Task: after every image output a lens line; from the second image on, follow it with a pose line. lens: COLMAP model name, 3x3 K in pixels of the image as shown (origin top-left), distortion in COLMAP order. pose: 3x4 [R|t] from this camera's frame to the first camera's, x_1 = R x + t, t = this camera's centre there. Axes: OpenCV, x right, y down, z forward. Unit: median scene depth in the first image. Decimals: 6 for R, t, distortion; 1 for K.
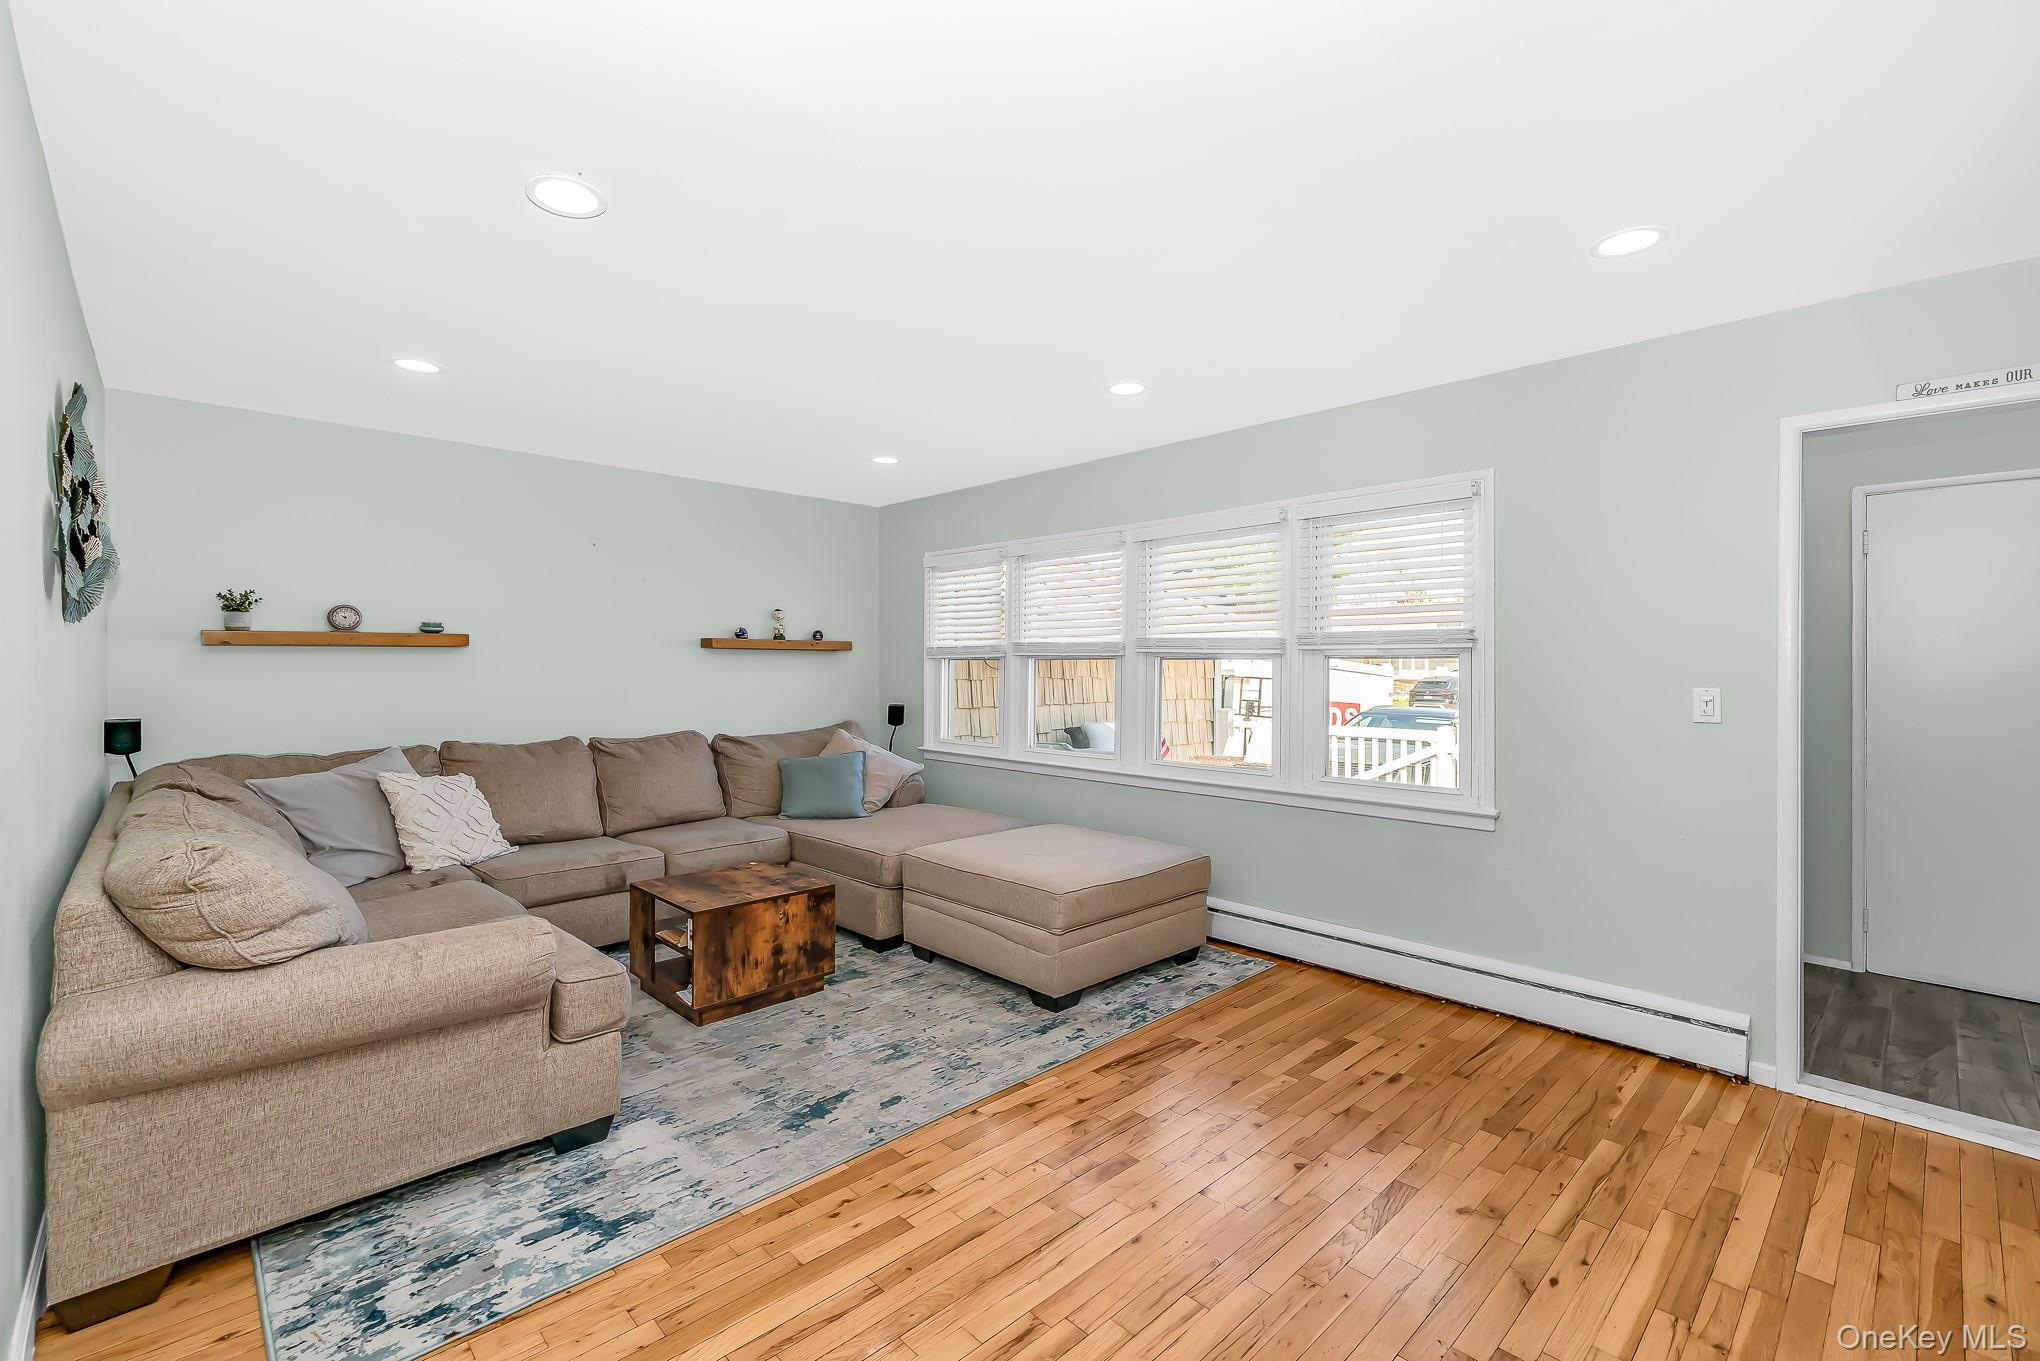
lens RADIAL K [[864.8, 0, 977.8], [0, 864.8, 661.6], [0, 0, 1]] dist [0.001361, 0.000223]
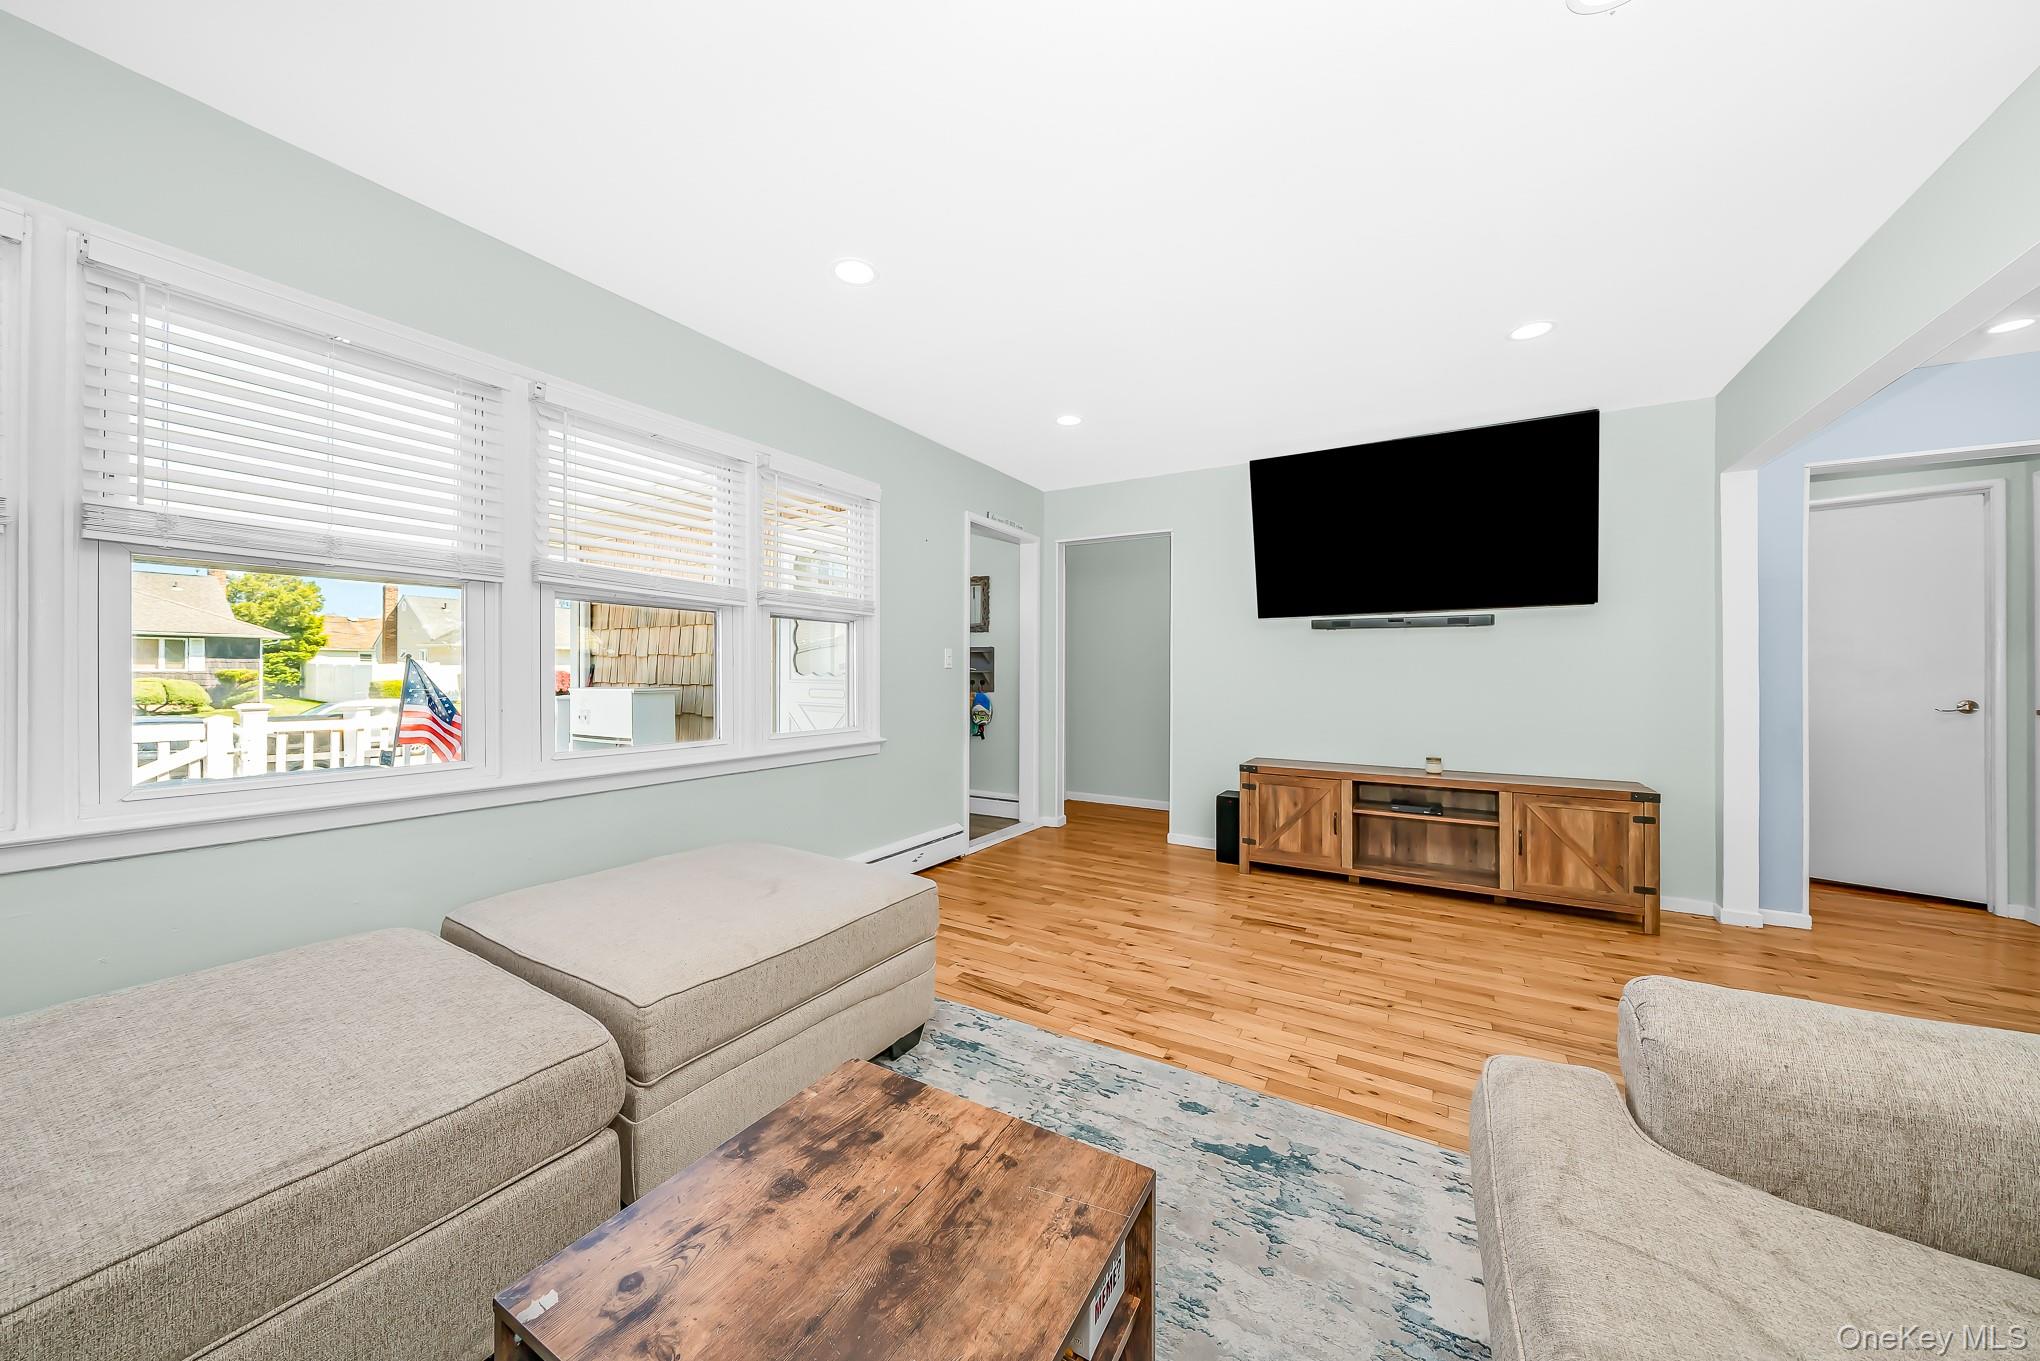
lens RADIAL K [[713.2, 0, 1120.4], [0, 713.2, 666.5], [0, 0, 1]] dist [-0.009135, 0.000058]
pose [[-0.376306, 0.005342, 0.926480, -0.600643], [-0.006350, 0.999945, -0.008345, 0.069257], [-0.926473, -0.009023, -0.376252, 1.112450]]
